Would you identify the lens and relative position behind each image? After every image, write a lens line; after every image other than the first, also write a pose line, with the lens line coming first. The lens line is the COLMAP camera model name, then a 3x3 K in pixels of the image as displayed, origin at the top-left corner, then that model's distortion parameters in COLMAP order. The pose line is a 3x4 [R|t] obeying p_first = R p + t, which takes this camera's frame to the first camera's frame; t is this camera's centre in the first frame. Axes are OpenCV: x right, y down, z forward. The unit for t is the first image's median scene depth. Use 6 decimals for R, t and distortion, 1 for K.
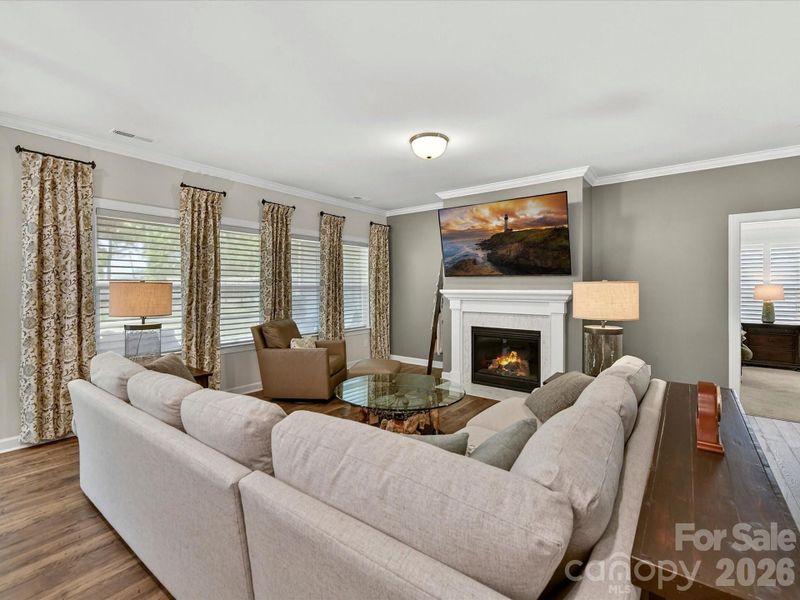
lens RADIAL K [[361.6, 0, 406.1], [0, 361.6, 292.8], [0, 0, 1]] dist [0.002333, -0.001486]
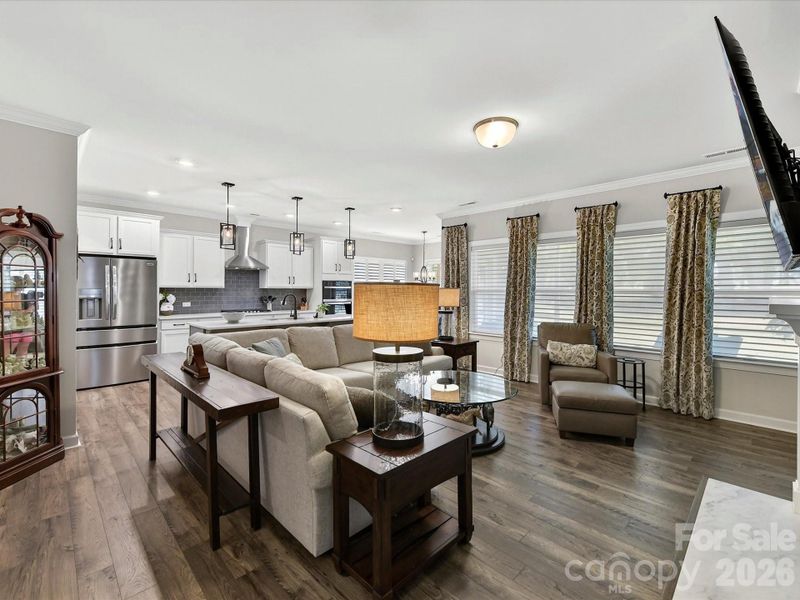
lens RADIAL K [[361.6, 0, 401.0], [0, 361.6, 293.1], [0, 0, 1]] dist [0.002333, -0.001486]
pose [[-0.150048, 0.006525, -0.988657, 0.854989], [-0.024245, 0.999653, 0.010277, -0.012546], [0.988381, 0.025512, -0.149838, 0.804378]]
